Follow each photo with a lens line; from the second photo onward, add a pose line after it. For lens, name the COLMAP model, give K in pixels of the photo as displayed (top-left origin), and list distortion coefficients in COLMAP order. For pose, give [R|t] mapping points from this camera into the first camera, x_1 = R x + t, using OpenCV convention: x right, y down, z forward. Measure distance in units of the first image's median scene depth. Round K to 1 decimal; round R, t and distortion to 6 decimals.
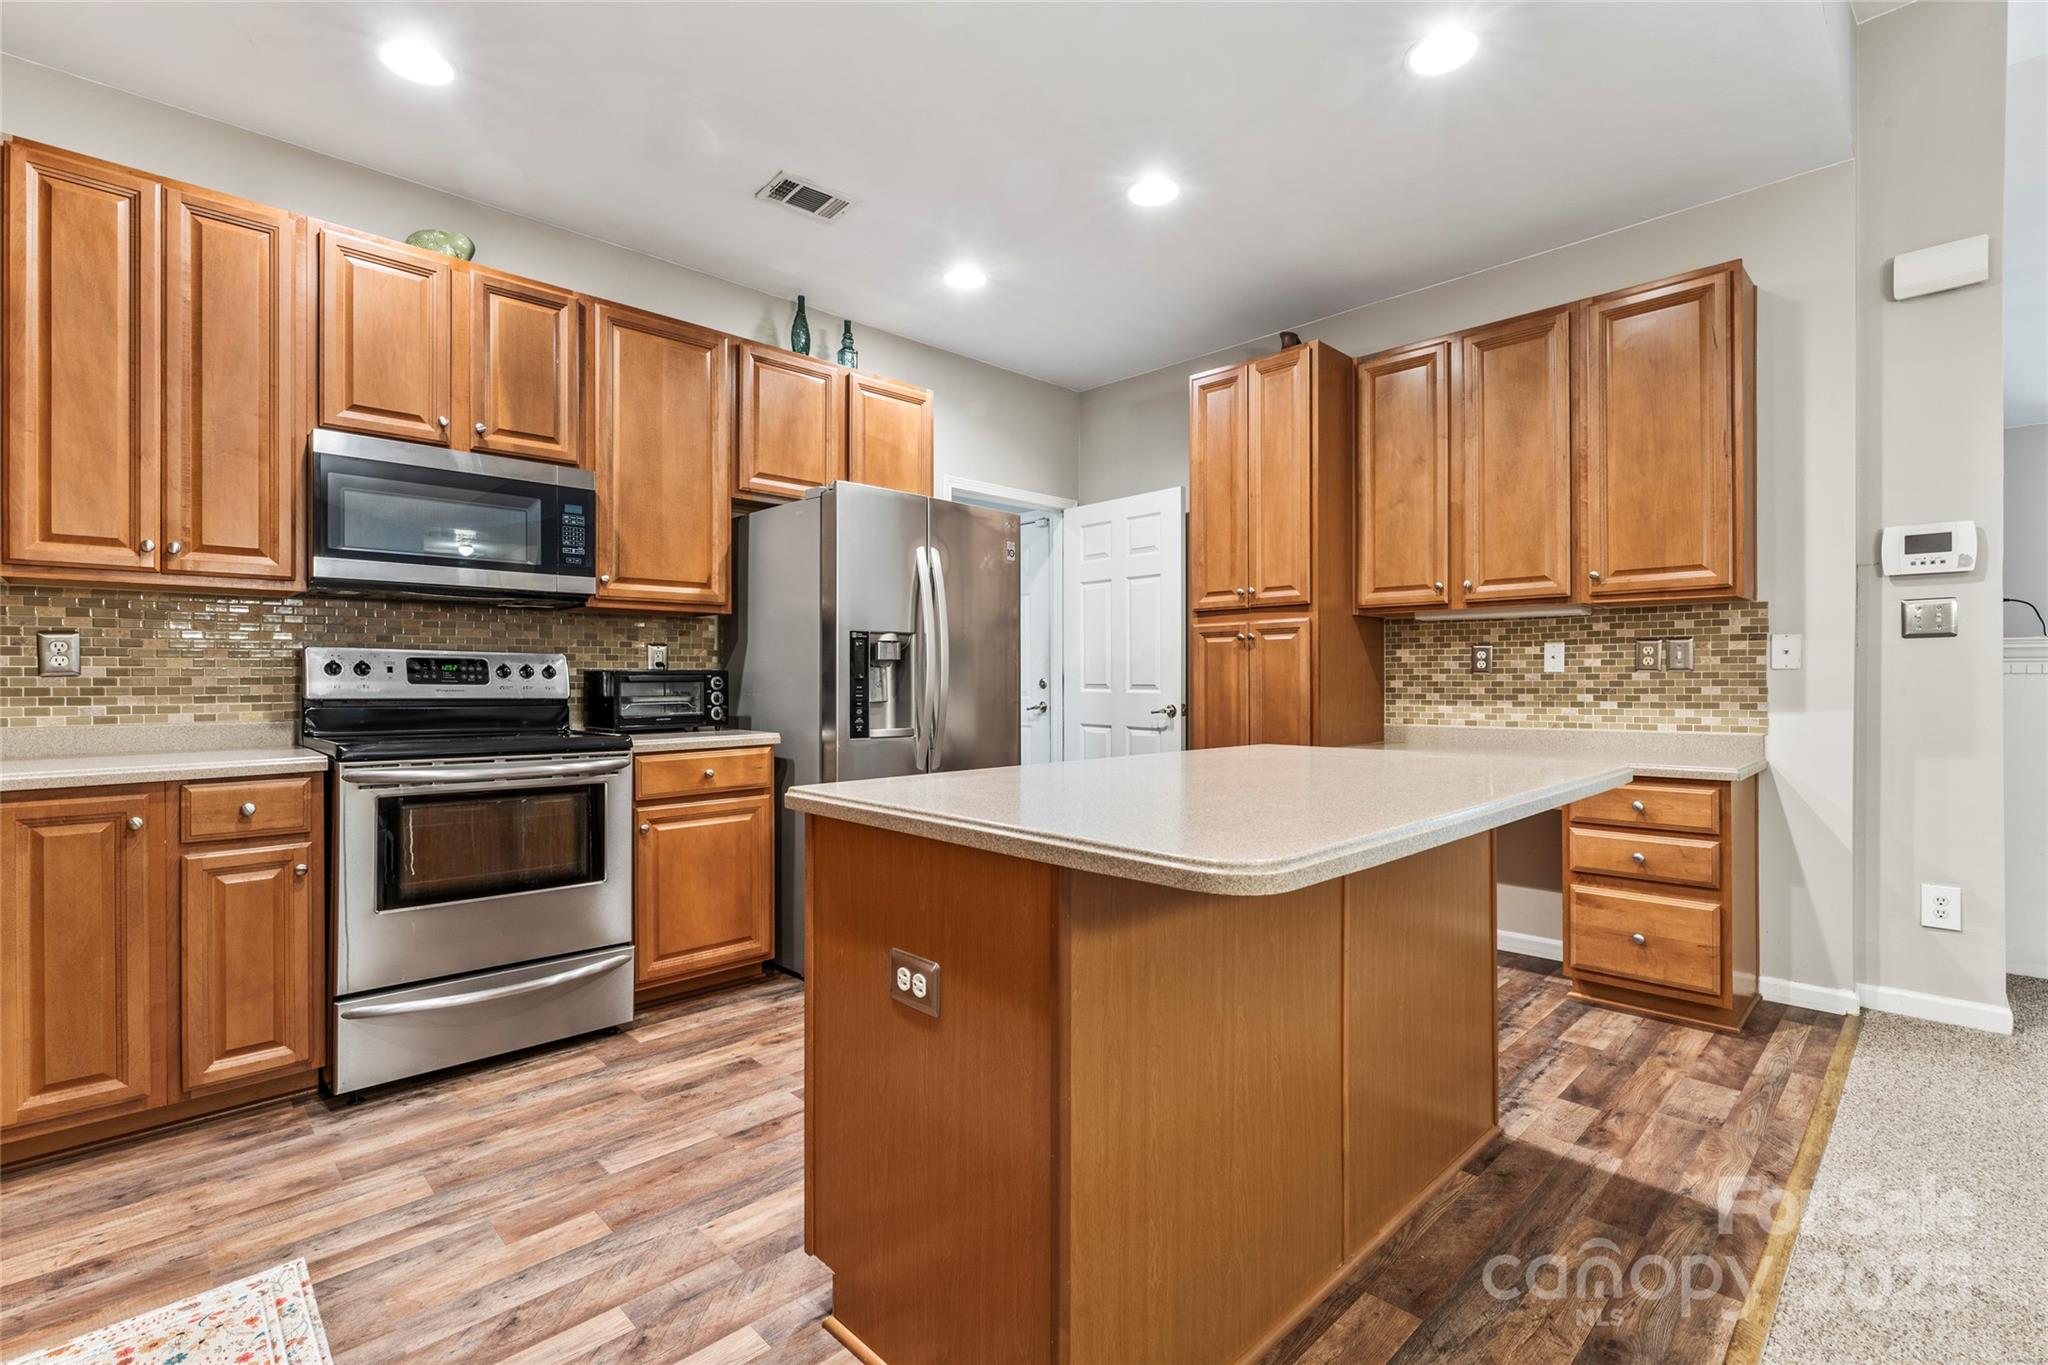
lens RADIAL K [[925.3, 0, 1024.4], [0, 925.3, 679.3], [0, 0, 1]] dist [-0.002255, -0.000197]
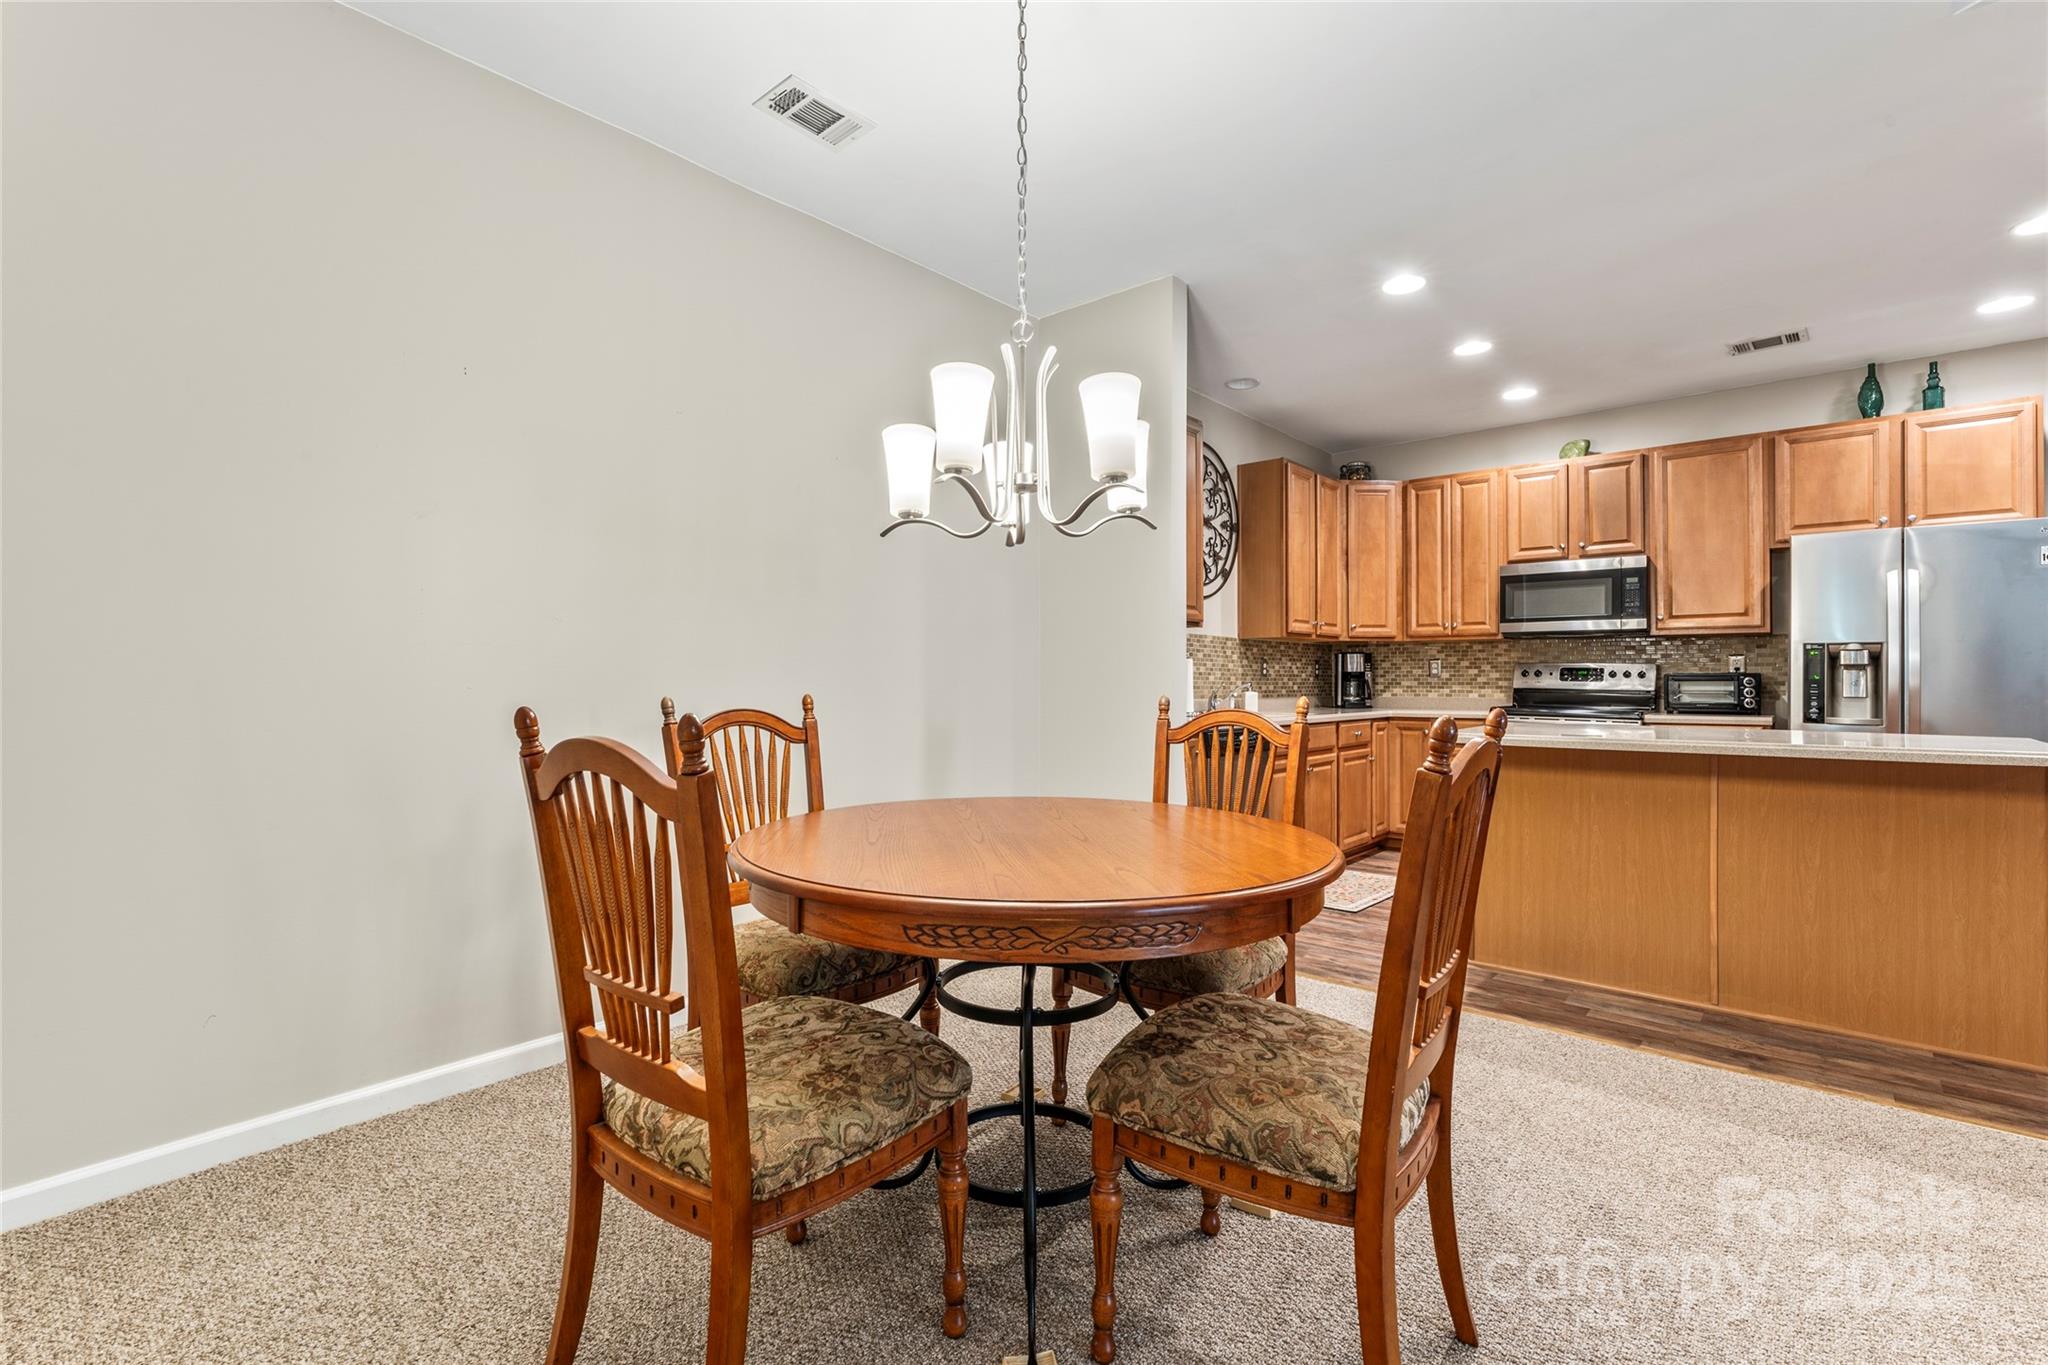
lens RADIAL K [[925.3, 0, 1024.4], [0, 925.3, 679.3], [0, 0, 1]] dist [-0.002255, -0.000197]
pose [[0.085324, 0.002766, -0.996349, 1.102463], [-0.001879, 0.999995, 0.002615, -0.001701], [0.996352, 0.001649, 0.085328, -0.267314]]
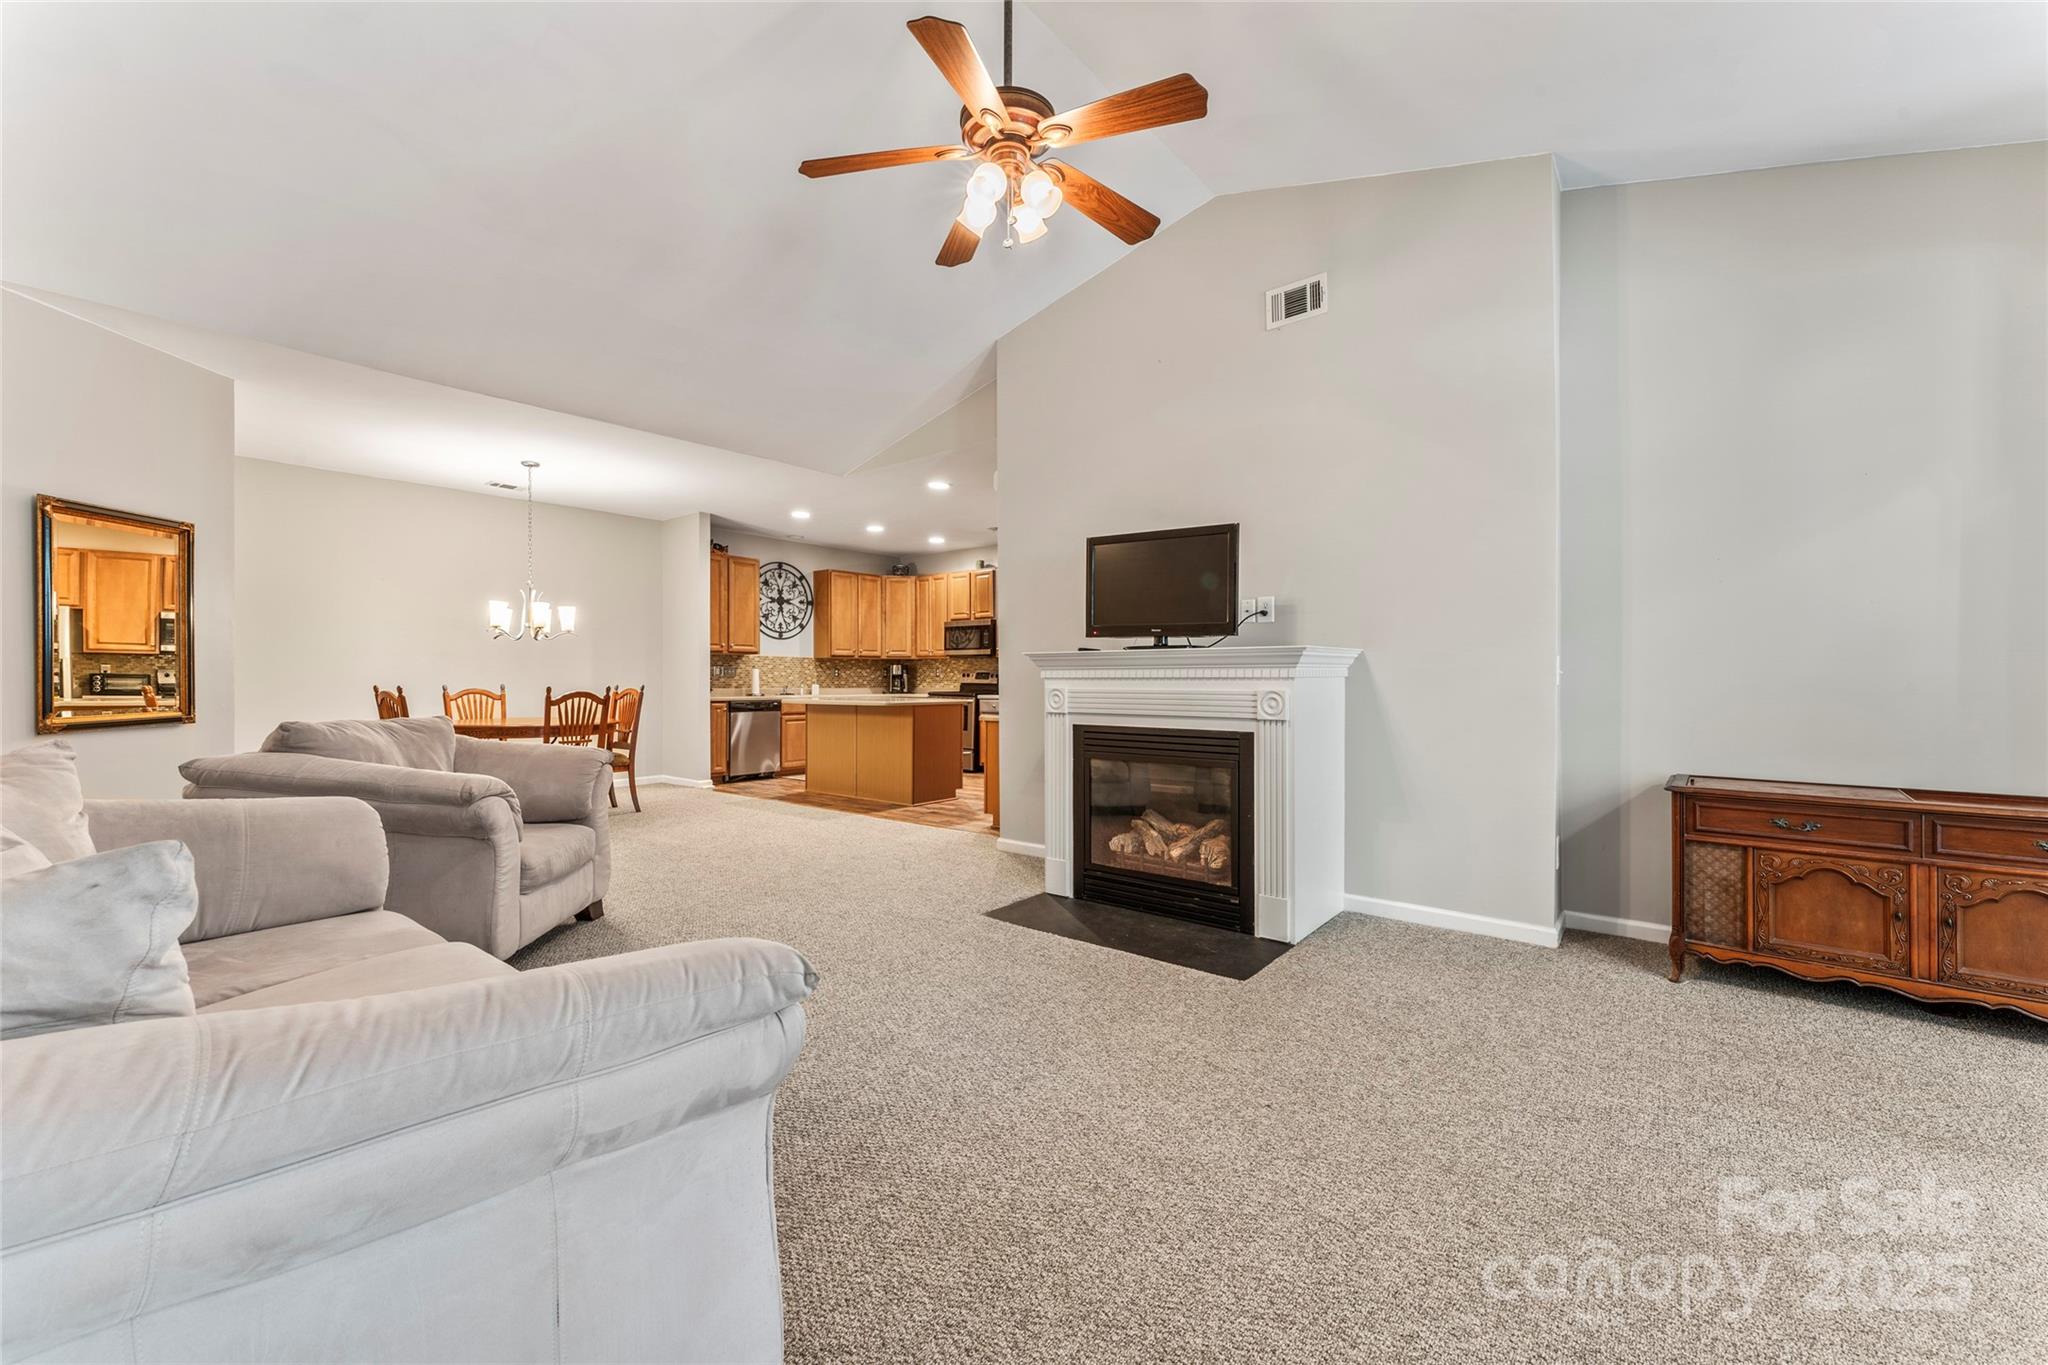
lens RADIAL K [[821.5, 0, 1024.0], [0, 821.5, 682.5], [0, 0, 1]] dist [0.000326, 0.000046]
pose [[0.117483, 0.009552, -0.993029, 2.629719], [-0.001107, 0.999954, 0.009487, -0.013469], [0.993074, -0.000015, 0.117488, 0.747218]]
